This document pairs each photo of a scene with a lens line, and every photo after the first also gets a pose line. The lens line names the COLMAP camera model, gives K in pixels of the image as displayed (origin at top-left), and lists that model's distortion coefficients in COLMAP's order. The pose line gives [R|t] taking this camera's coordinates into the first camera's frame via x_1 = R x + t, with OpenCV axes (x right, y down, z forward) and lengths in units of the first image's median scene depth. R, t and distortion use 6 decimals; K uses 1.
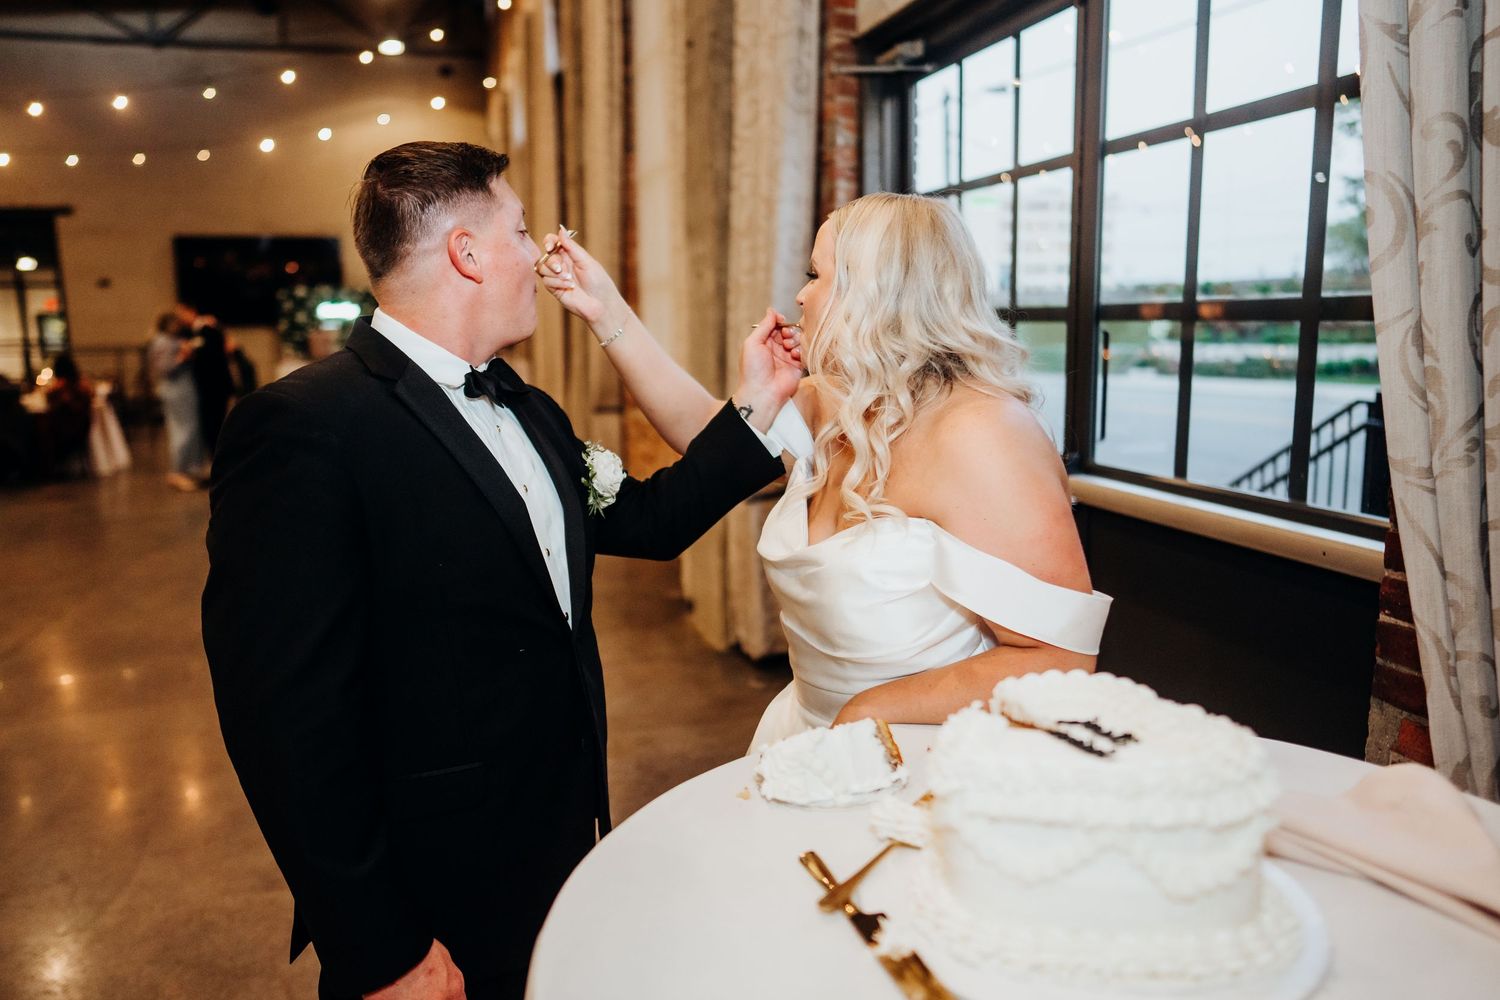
lens RADIAL K [[1068.0, 0, 746.5], [0, 1068.0, 491.9], [0, 0, 1]] dist [-0.048225, 0.059257]
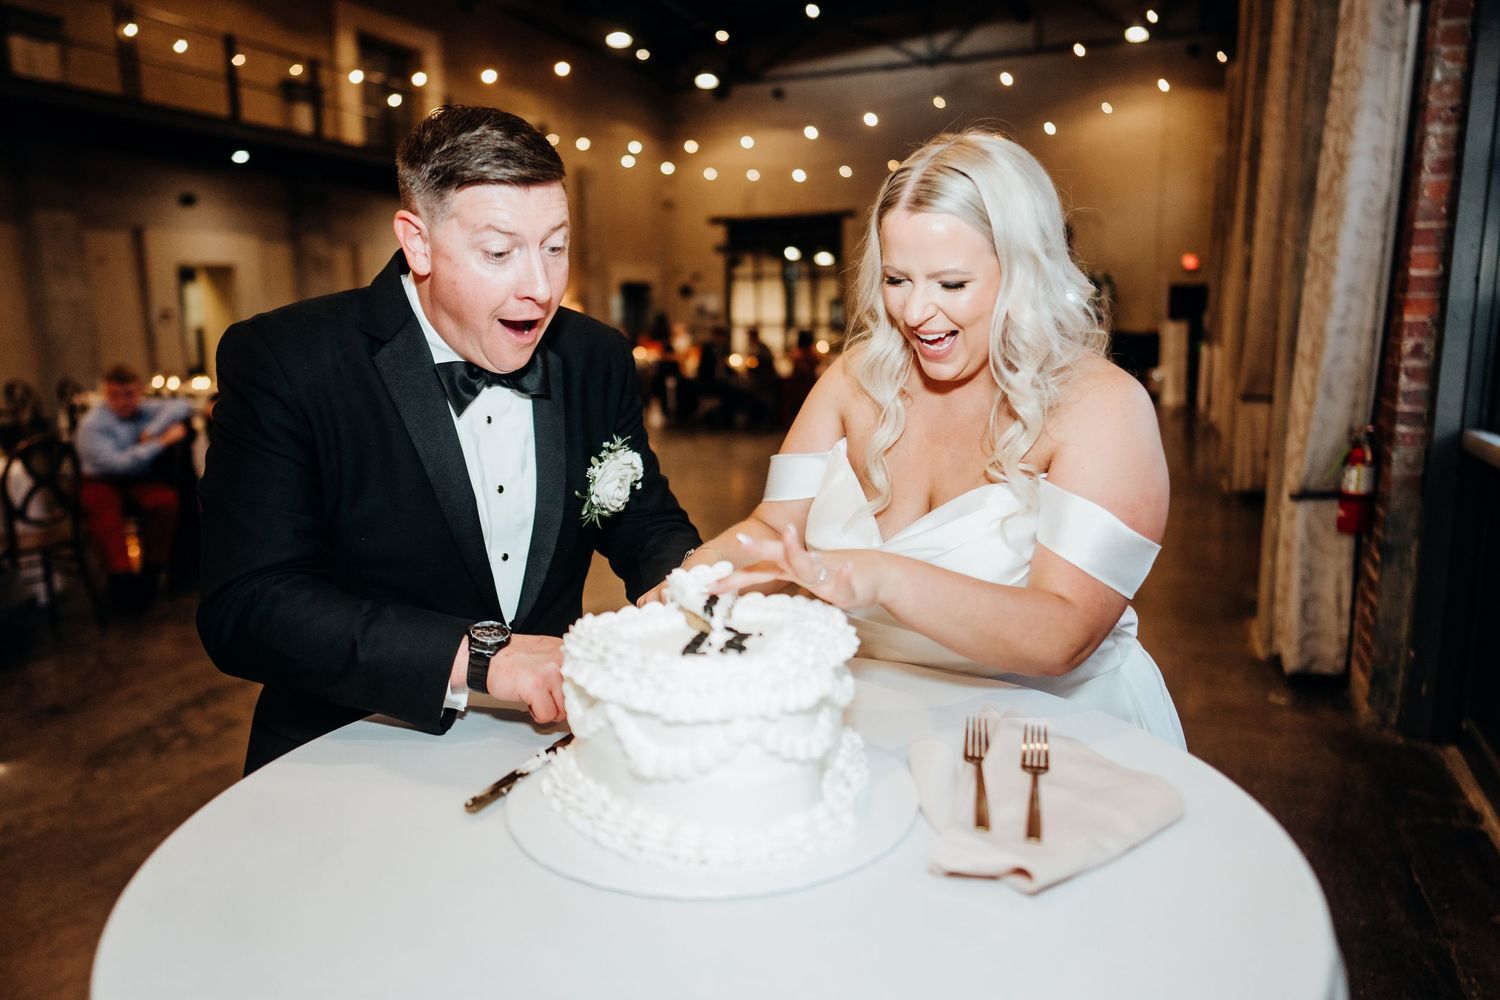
lens RADIAL K [[1027.8, 0, 737.6], [0, 1027.8, 495.8], [0, 0, 1]] dist [-0.040612, 0.044108]
pose [[0.781936, 0.113597, -0.612921, 0.201384], [-0.099151, 0.993403, 0.057621, 0.004940], [0.615422, 0.015716, 0.788041, 0.043662]]
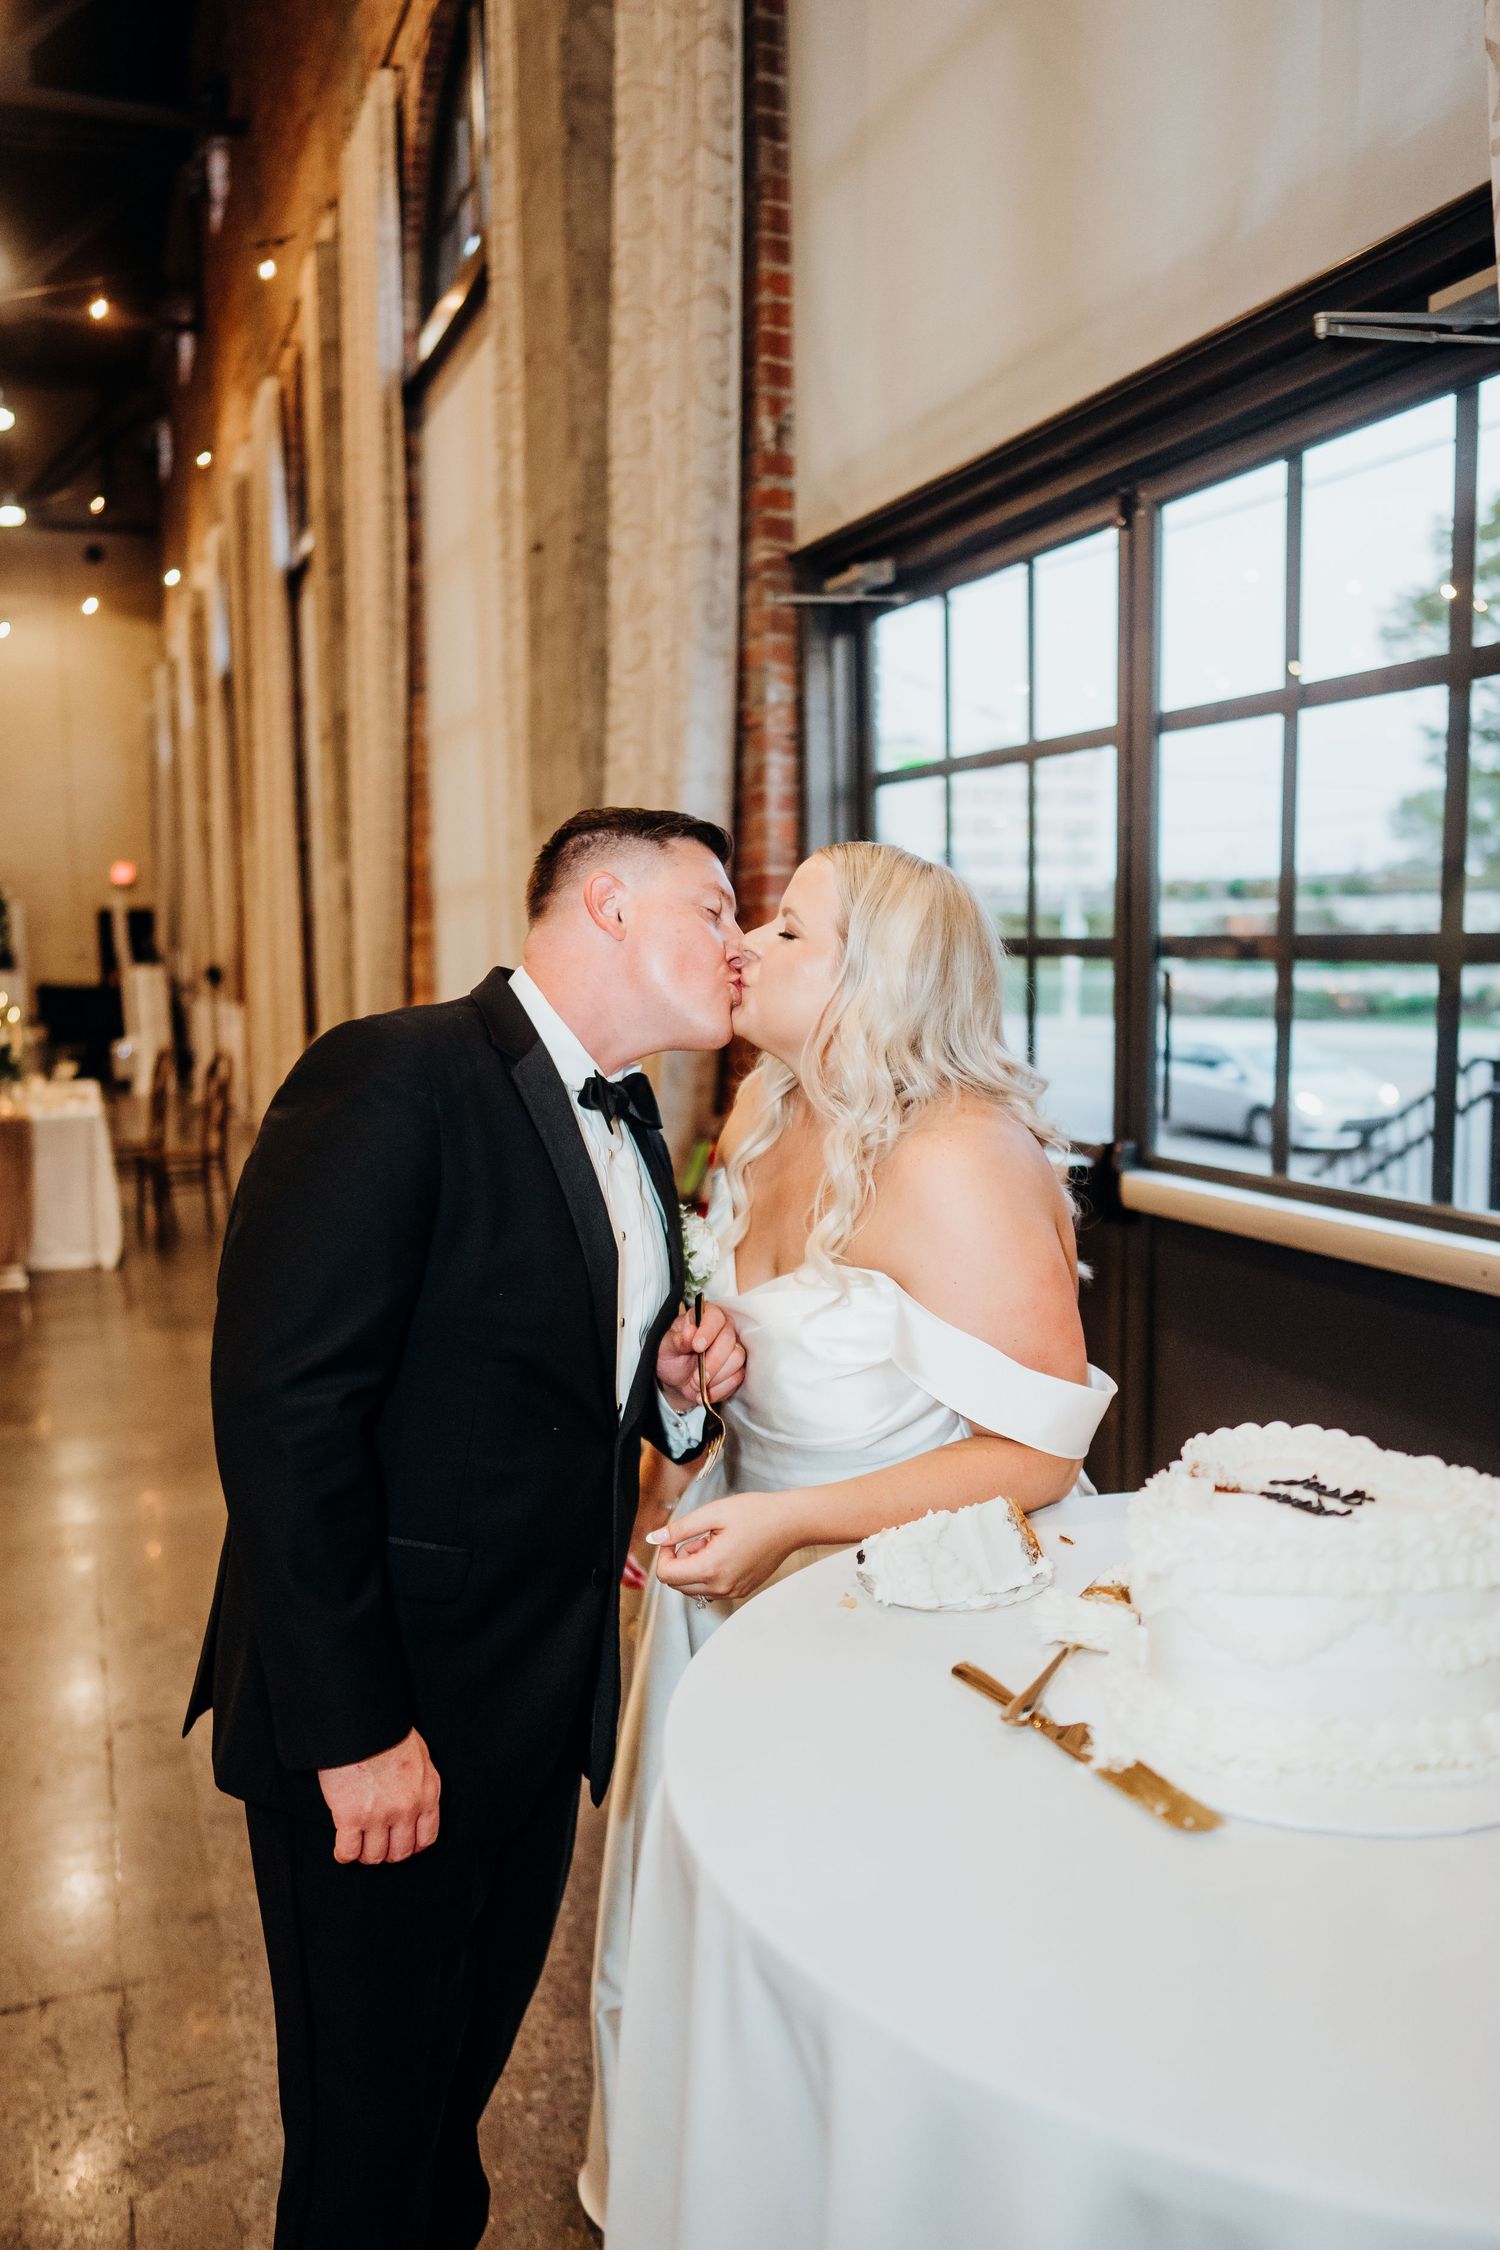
lens RADIAL K [[1632.3, 0, 750.0], [0, 1632.3, 1125.0], [0, 0, 1]] dist [-0.059534, 0.076729]
pose [[0.993717, -0.012566, 0.111214, -0.052071], [0.017632, 0.998846, -0.044684, -0.002630], [-0.110524, 0.046364, 0.992791, -0.046601]]
